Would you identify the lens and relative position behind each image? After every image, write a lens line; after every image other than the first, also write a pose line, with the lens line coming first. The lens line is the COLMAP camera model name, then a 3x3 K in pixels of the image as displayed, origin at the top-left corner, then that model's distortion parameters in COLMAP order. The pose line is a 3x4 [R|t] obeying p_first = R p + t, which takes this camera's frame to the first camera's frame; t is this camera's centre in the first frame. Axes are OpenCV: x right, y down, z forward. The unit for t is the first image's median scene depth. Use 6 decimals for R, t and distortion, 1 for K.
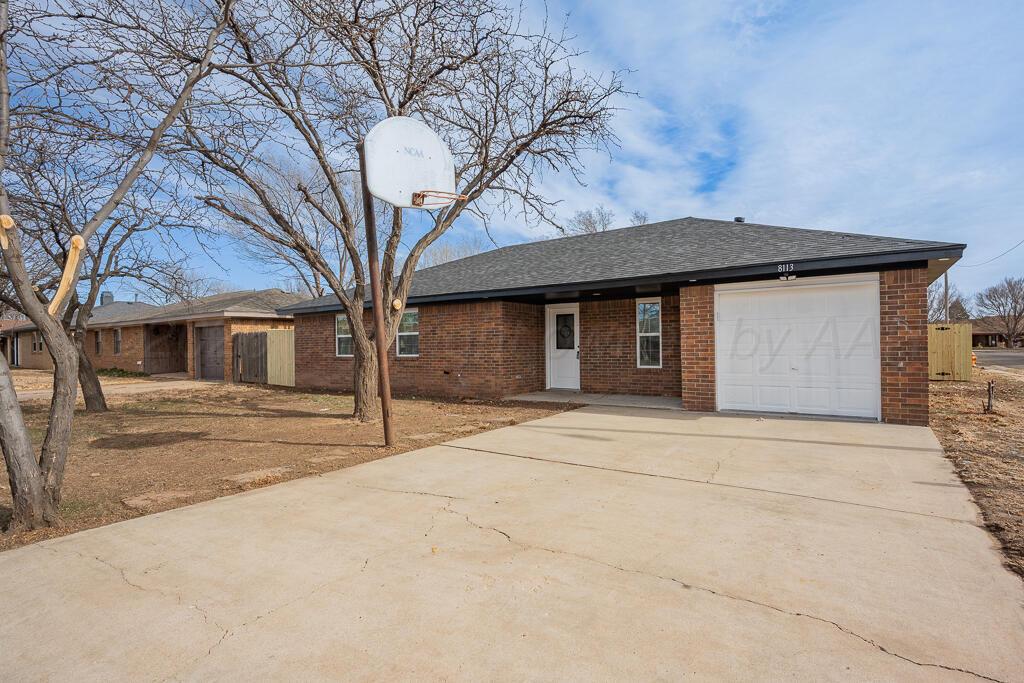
lens RADIAL K [[474.1, 0, 511.9], [0, 474.1, 340.9], [0, 0, 1]] dist [0.001995, -0.000280]
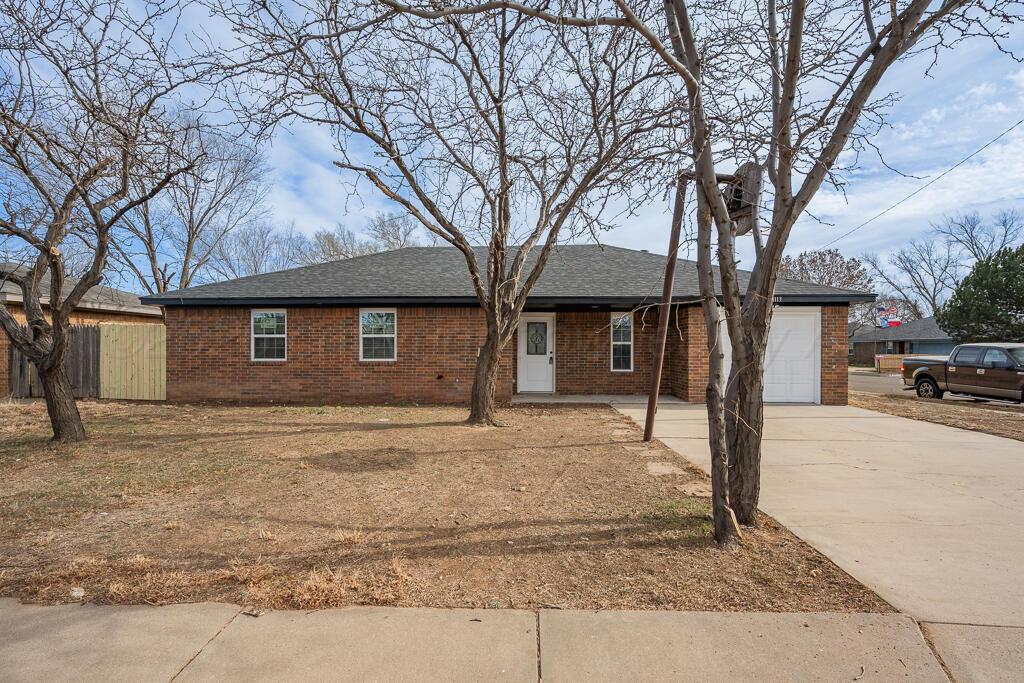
lens RADIAL K [[476.8, 0, 508.6], [0, 476.8, 343.6], [0, 0, 1]] dist [0.002219, 0.000000]
pose [[0.873841, 0.024094, 0.485614, -0.518279], [-0.019364, 0.999704, -0.014758, 0.009913], [-0.485826, 0.003492, 0.874049, 0.087802]]
